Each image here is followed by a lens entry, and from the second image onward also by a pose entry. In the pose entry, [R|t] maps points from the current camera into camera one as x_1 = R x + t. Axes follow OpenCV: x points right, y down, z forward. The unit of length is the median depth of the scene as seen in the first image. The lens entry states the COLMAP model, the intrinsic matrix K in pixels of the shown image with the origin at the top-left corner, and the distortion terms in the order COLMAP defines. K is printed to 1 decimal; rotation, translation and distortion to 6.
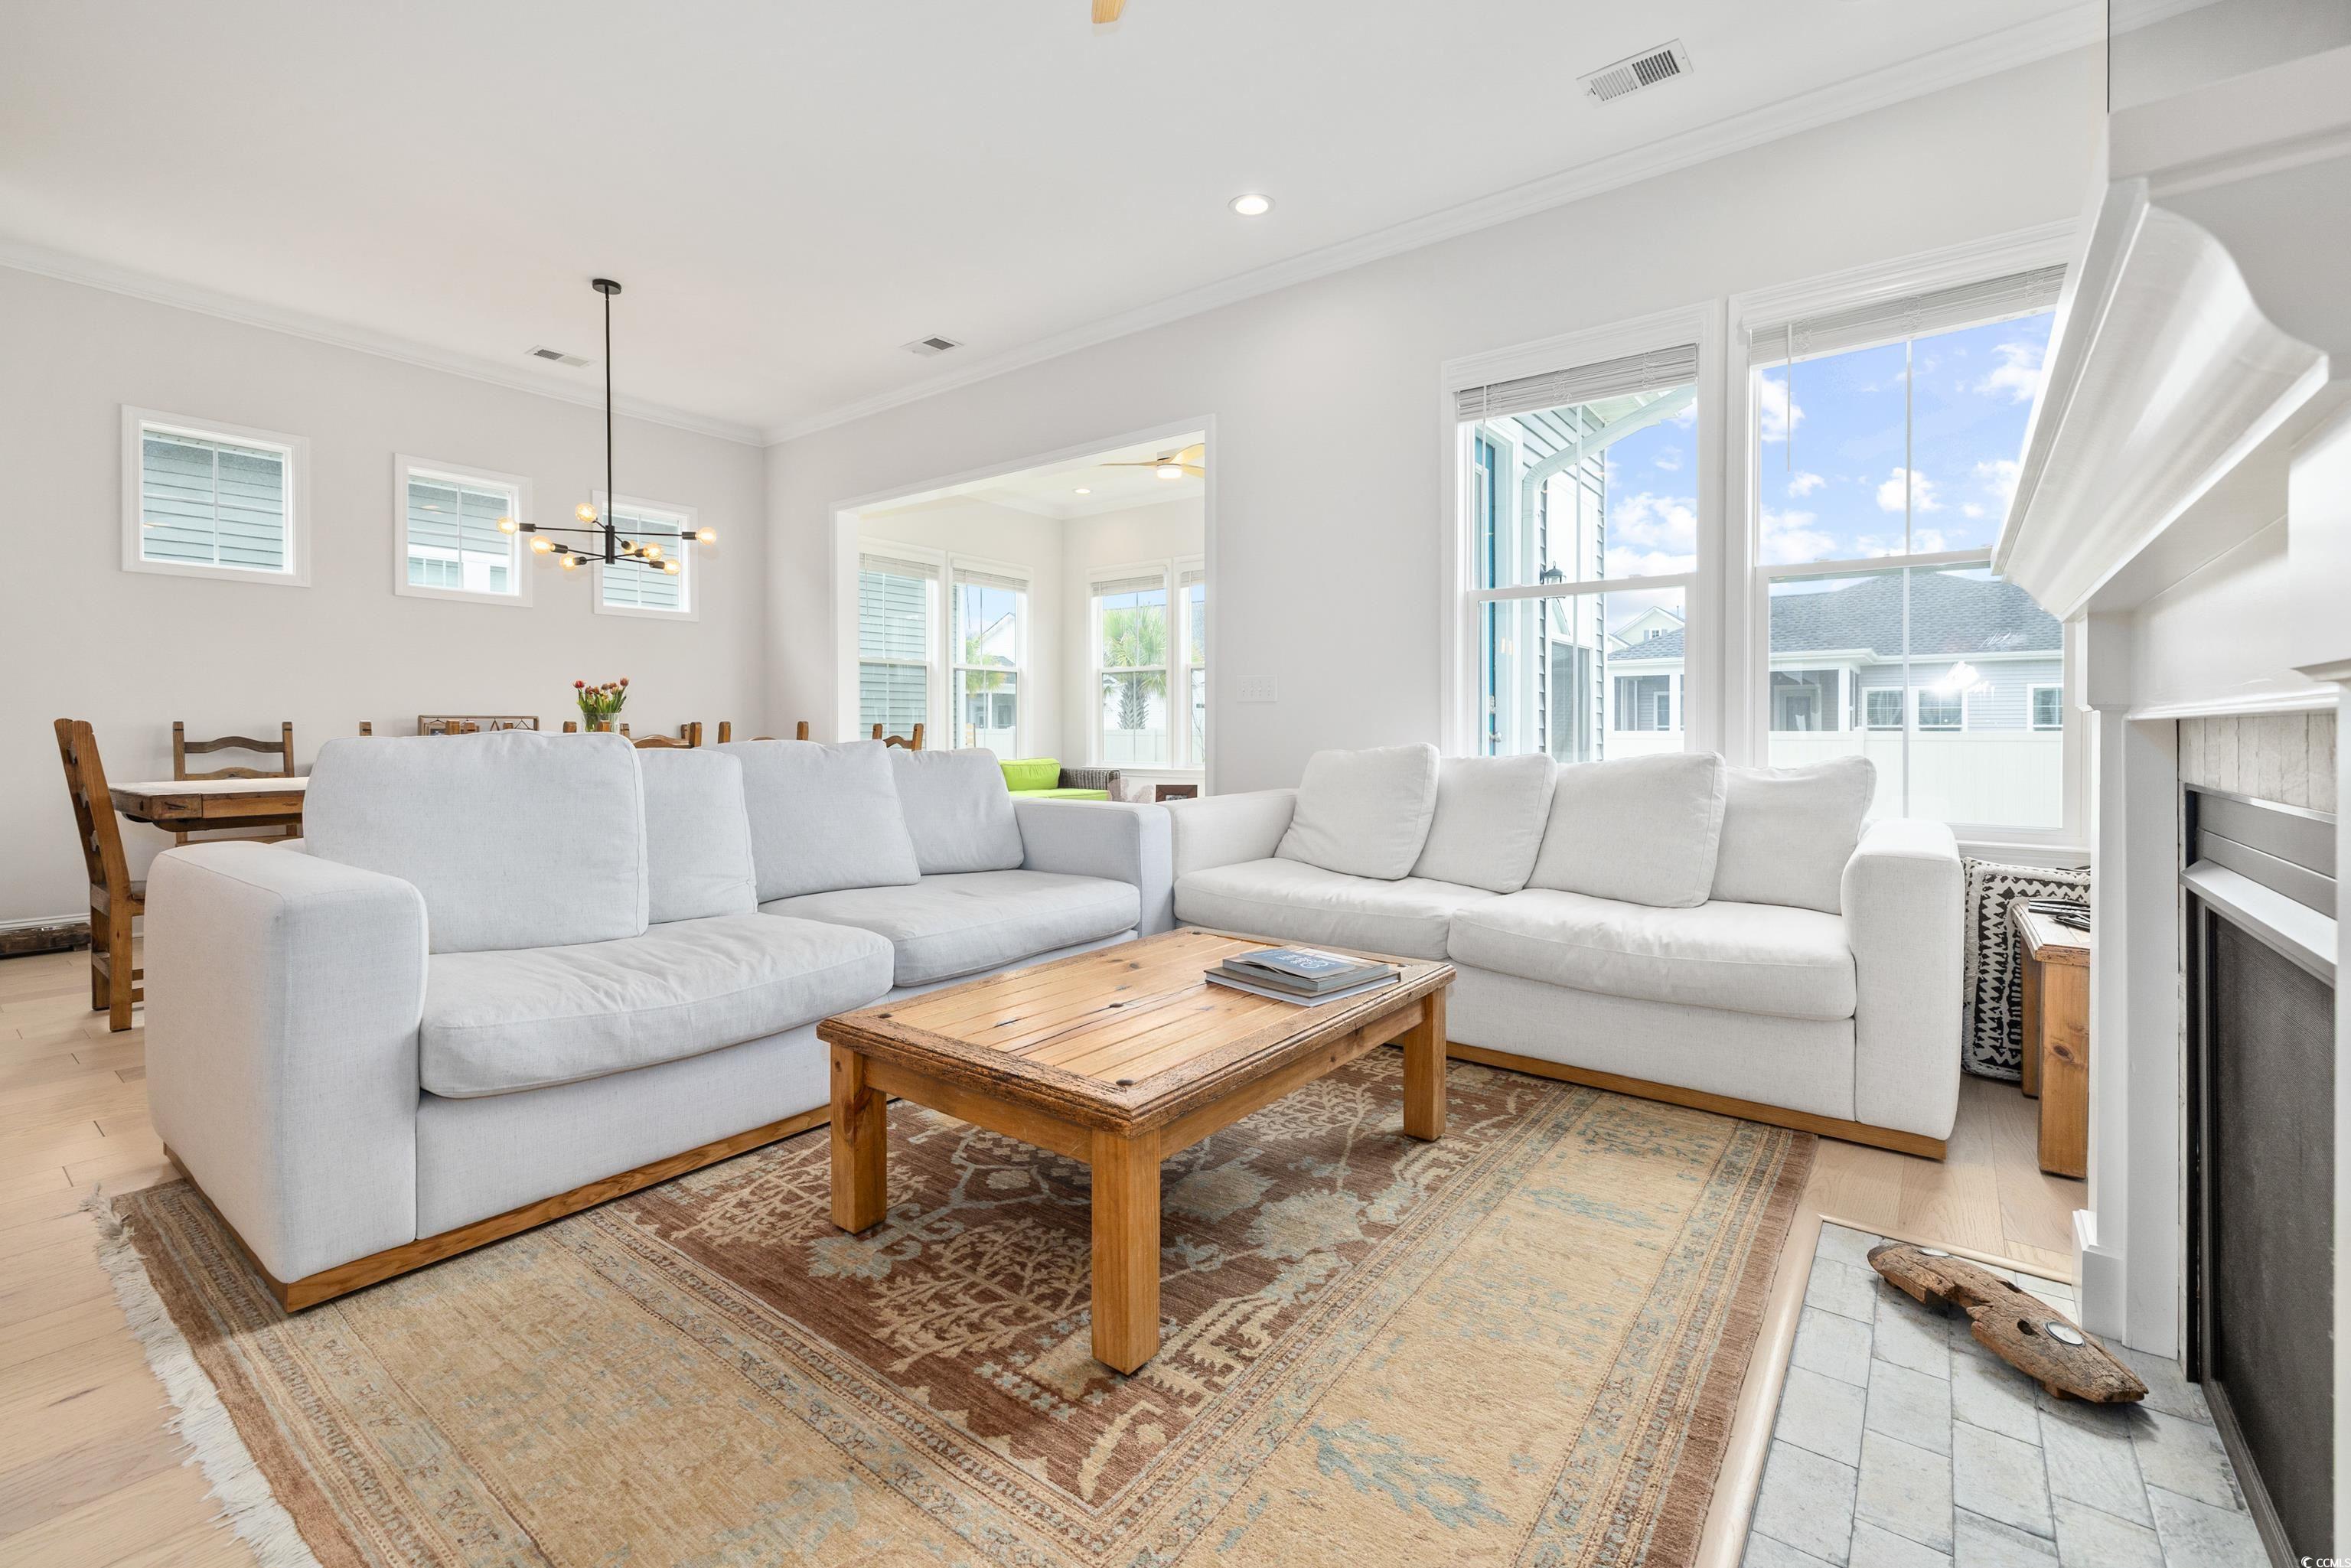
lens RADIAL K [[1008.2, 0, 1207.0], [0, 1008.2, 733.0], [0, 0, 1]] dist [-0.001542, -0.000607]
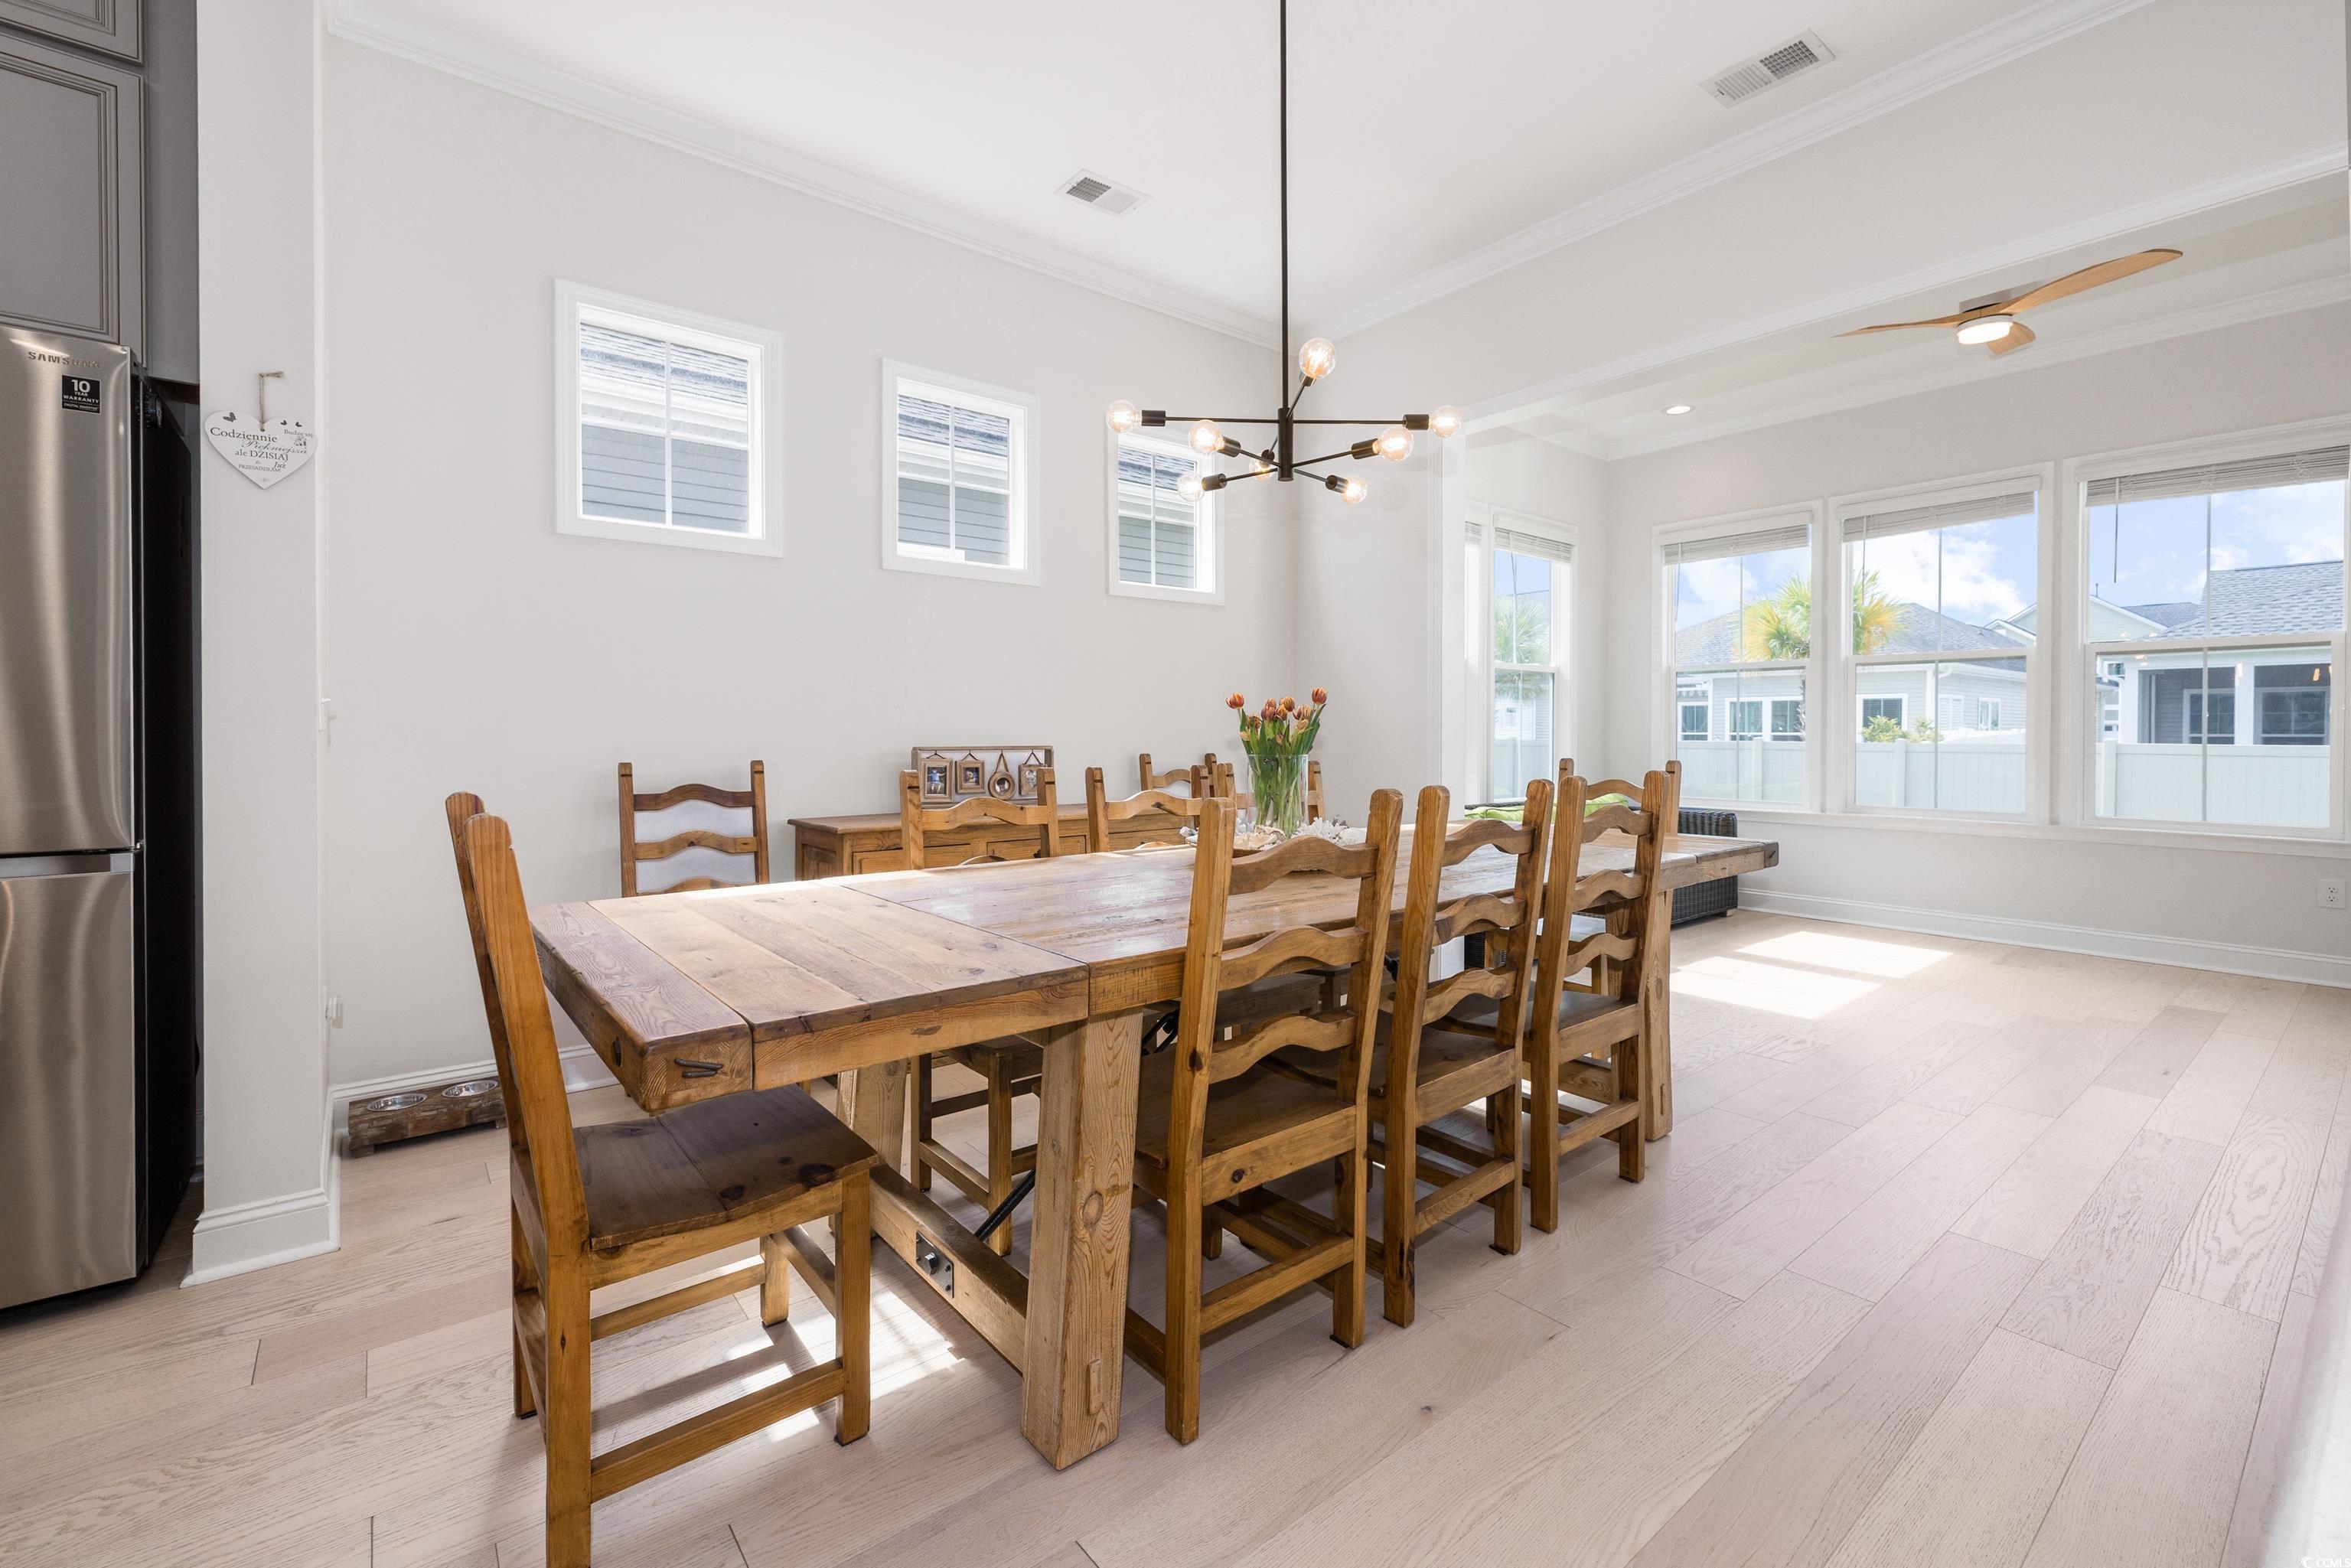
lens RADIAL K [[1008.2, 0, 1186.7], [0, 1008.2, 739.9], [0, 0, 1]] dist [-0.001542, -0.000607]
pose [[0.967464, 0.002943, -0.252992, -0.506609], [-0.002115, 0.999991, 0.003545, -0.029357], [0.253000, -0.002895, 0.967462, 0.461193]]
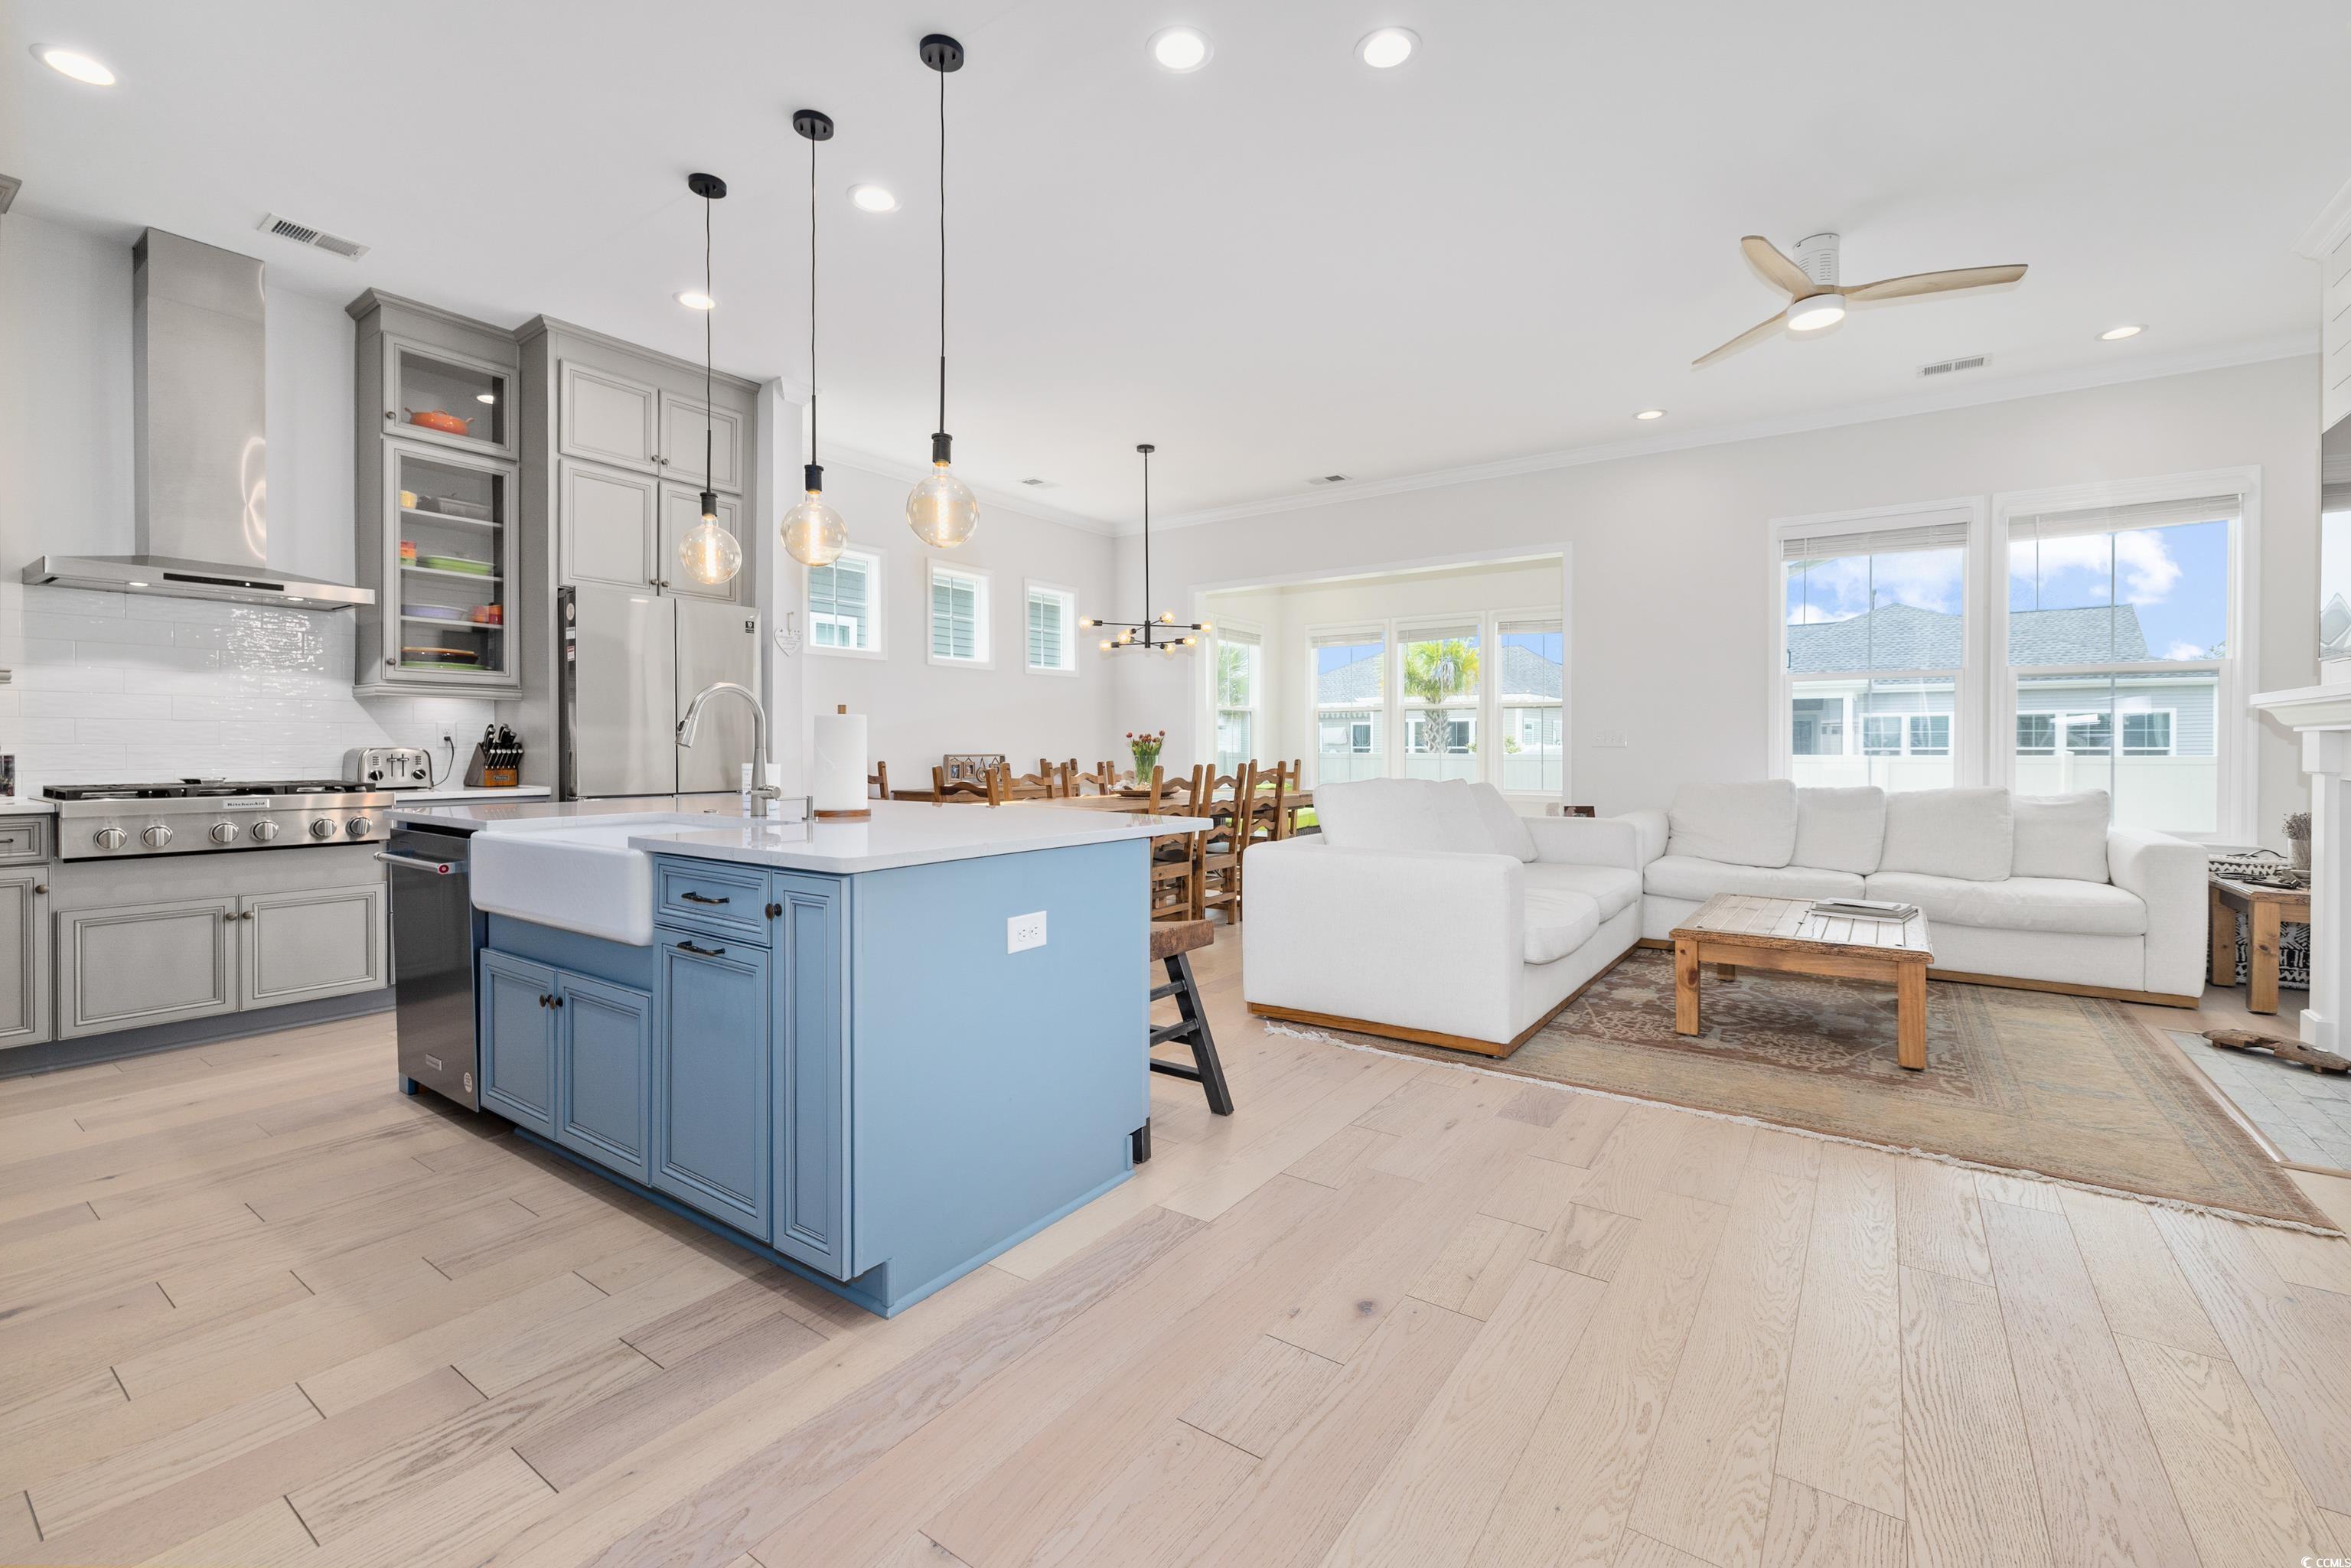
lens RADIAL K [[1008.2, 0, 1192.1], [0, 1008.2, 748.9], [0, 0, 1]] dist [-0.001542, -0.000607]
pose [[0.999586, -0.001428, 0.028742, -0.571765], [0.001485, 0.999997, -0.001961, -0.026425], [-0.028739, 0.002003, 0.999585, -0.390009]]
